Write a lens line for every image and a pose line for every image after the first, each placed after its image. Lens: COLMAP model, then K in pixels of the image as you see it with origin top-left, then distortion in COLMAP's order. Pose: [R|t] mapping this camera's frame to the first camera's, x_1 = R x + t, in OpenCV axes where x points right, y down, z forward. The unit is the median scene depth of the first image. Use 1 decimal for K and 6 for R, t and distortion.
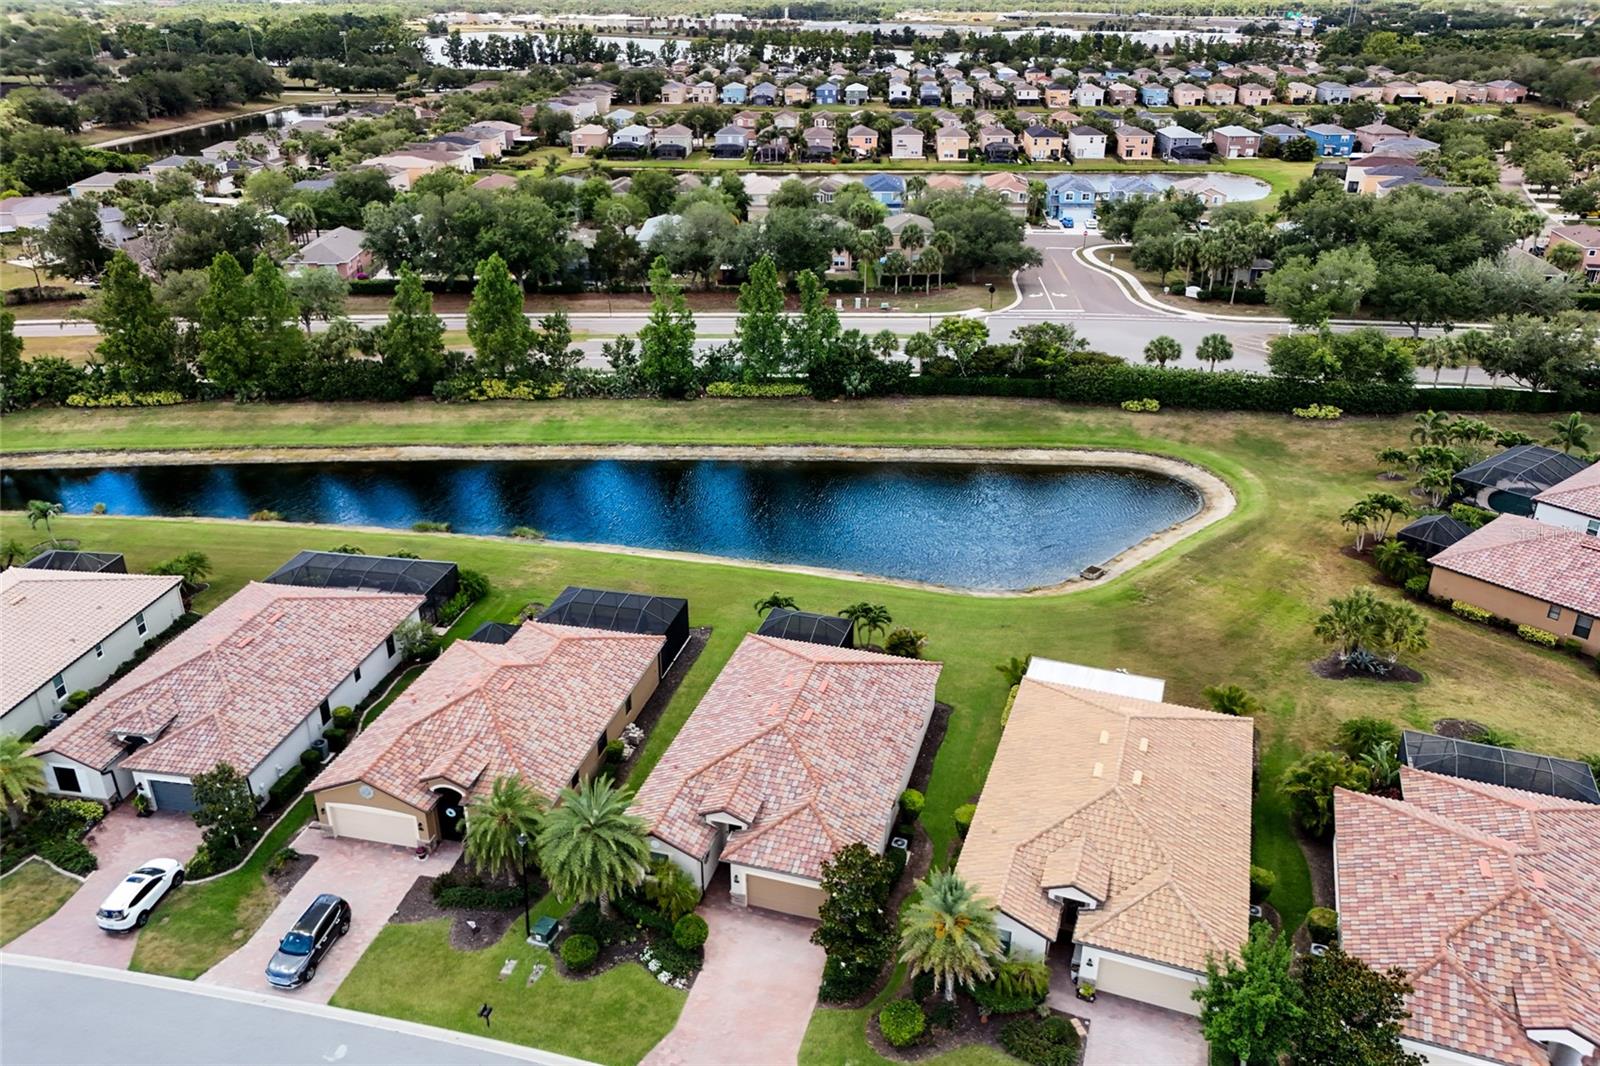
lens RADIAL K [[1130.7, 0, 800.0], [0, 1130.7, 533.0], [0, 0, 1]] dist [0.081071, -0.092610]
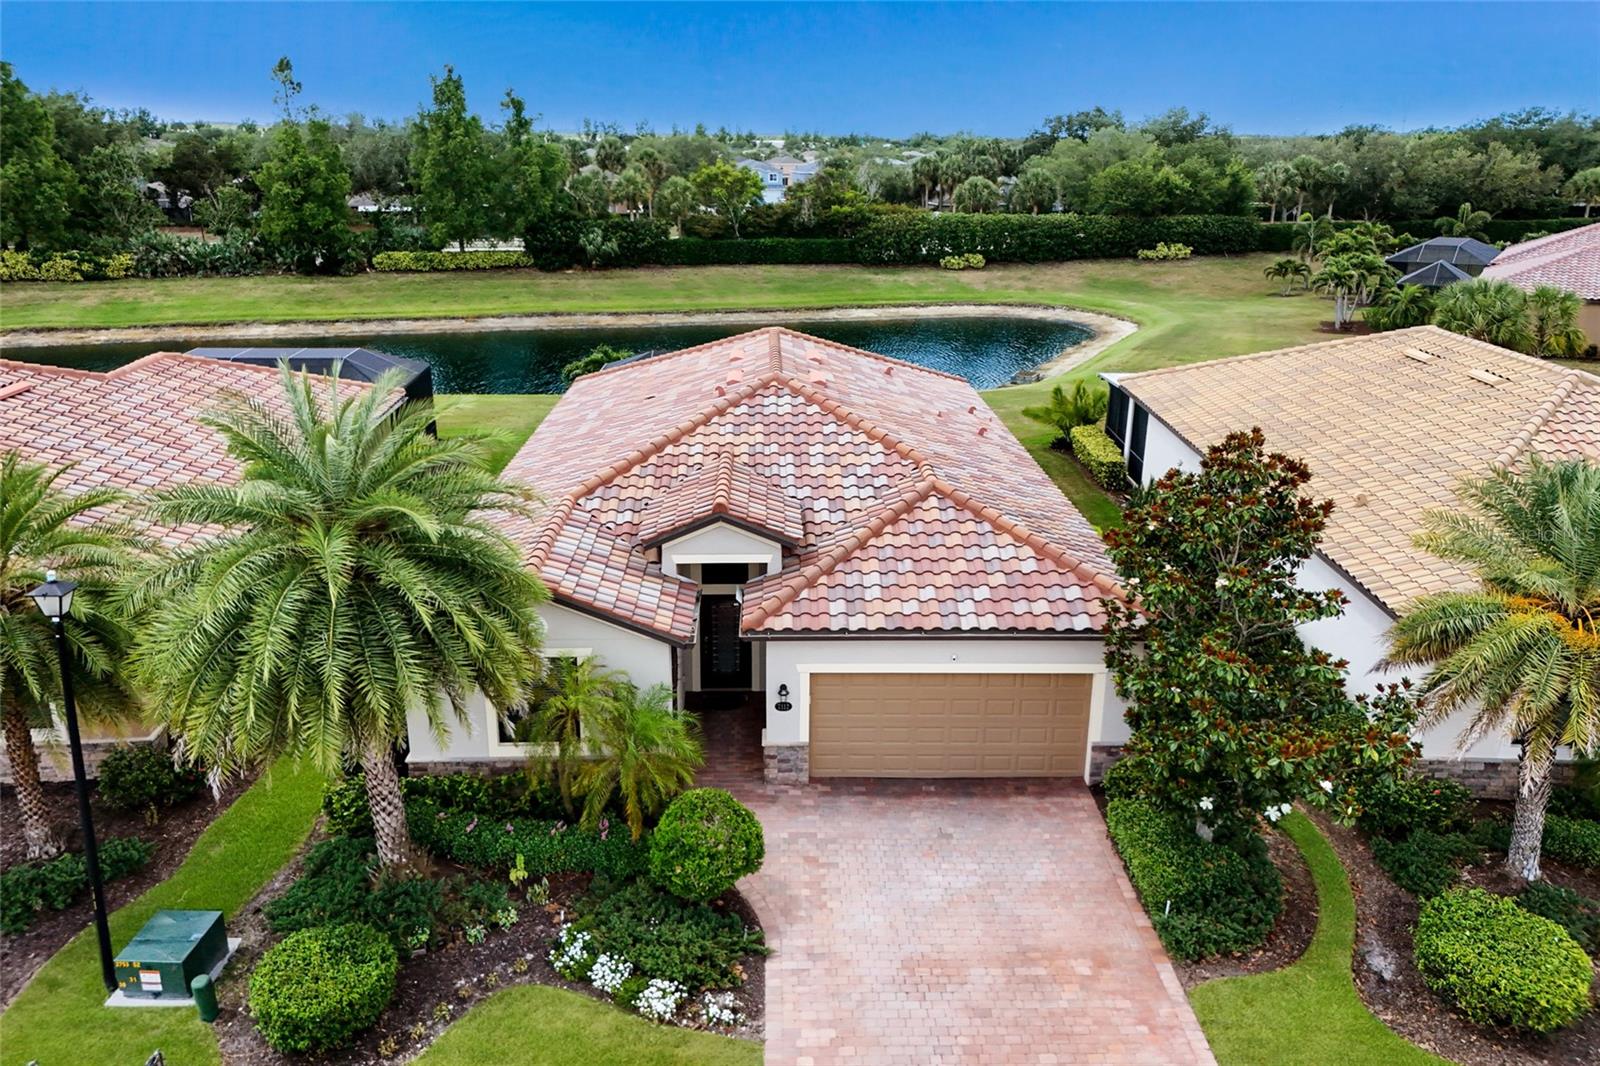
lens RADIAL K [[1130.7, 0, 800.0], [0, 1130.7, 533.0], [0, 0, 1]] dist [0.081071, -0.092610]
pose [[0.946165, -0.087234, 0.311708, -0.073711], [0.120914, 0.988541, -0.090372, 0.136145], [-0.300253, 0.123197, 0.945870, 0.316379]]
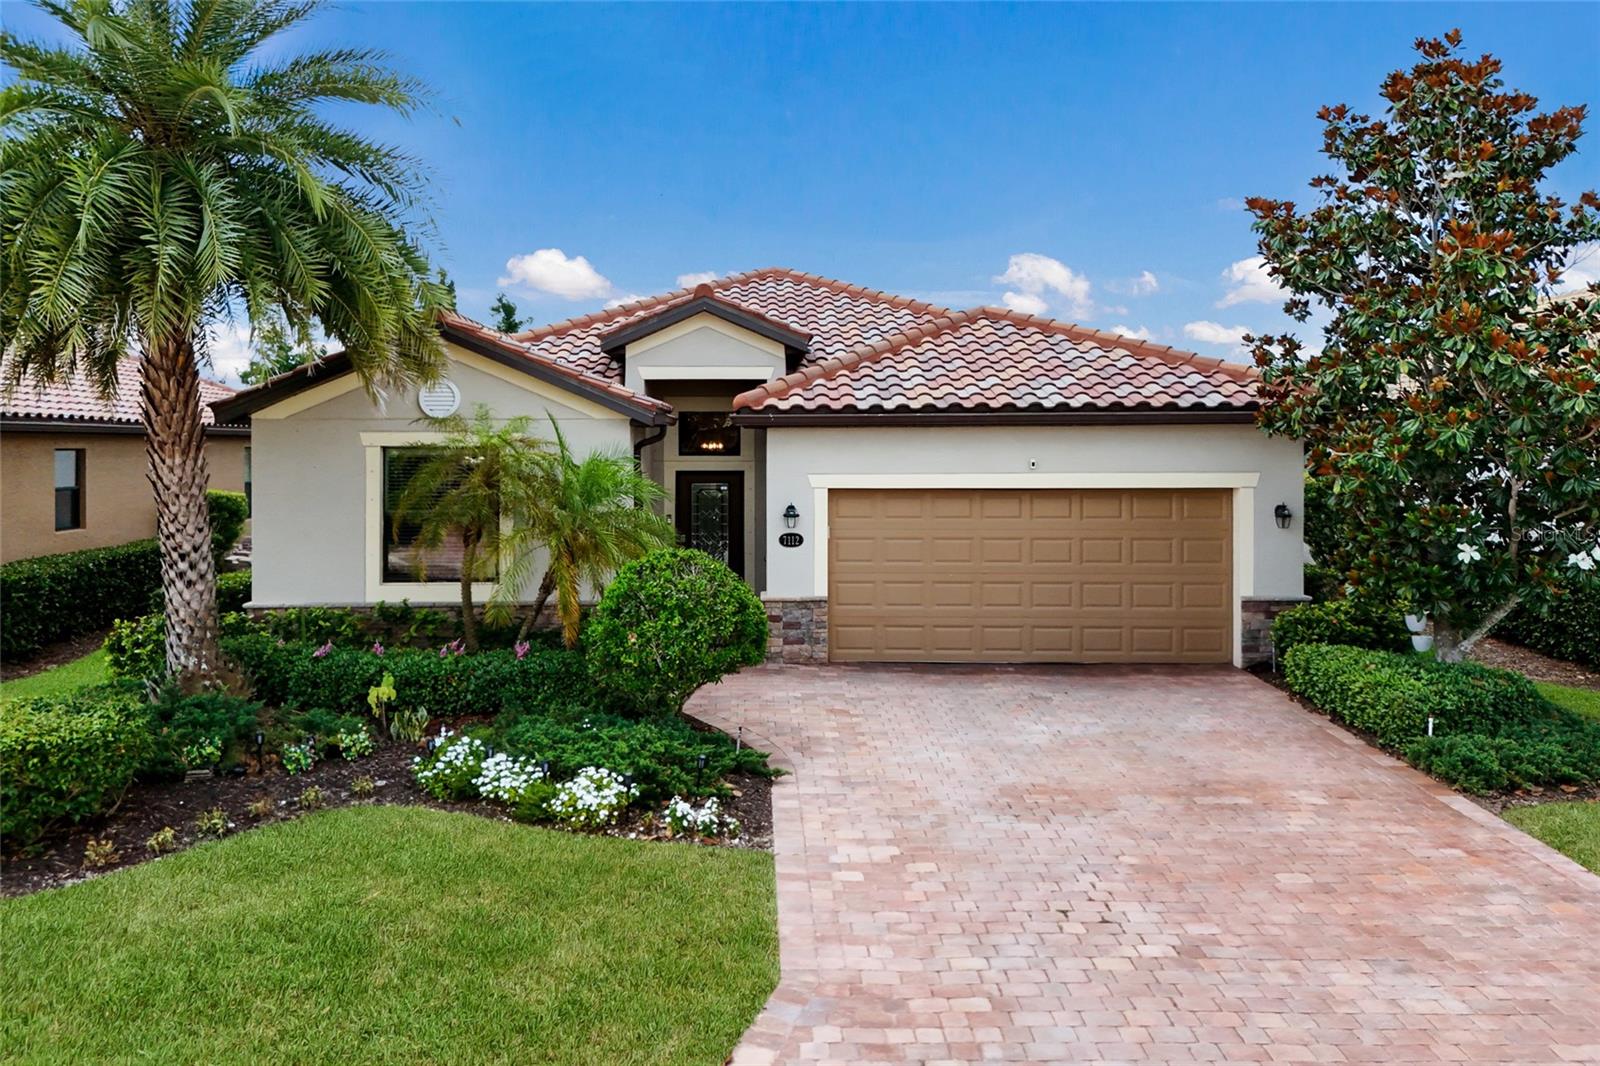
lens RADIAL K [[1165.7, 0, 762.7], [0, 1165.7, 472.9], [0, 0, 1]] dist [0.084949, -0.095616]
pose [[0.952175, 0.003766, 0.305531, -0.065973], [0.118942, 0.916487, -0.381974, 0.184924], [-0.281454, 0.400047, 0.872208, 0.370467]]
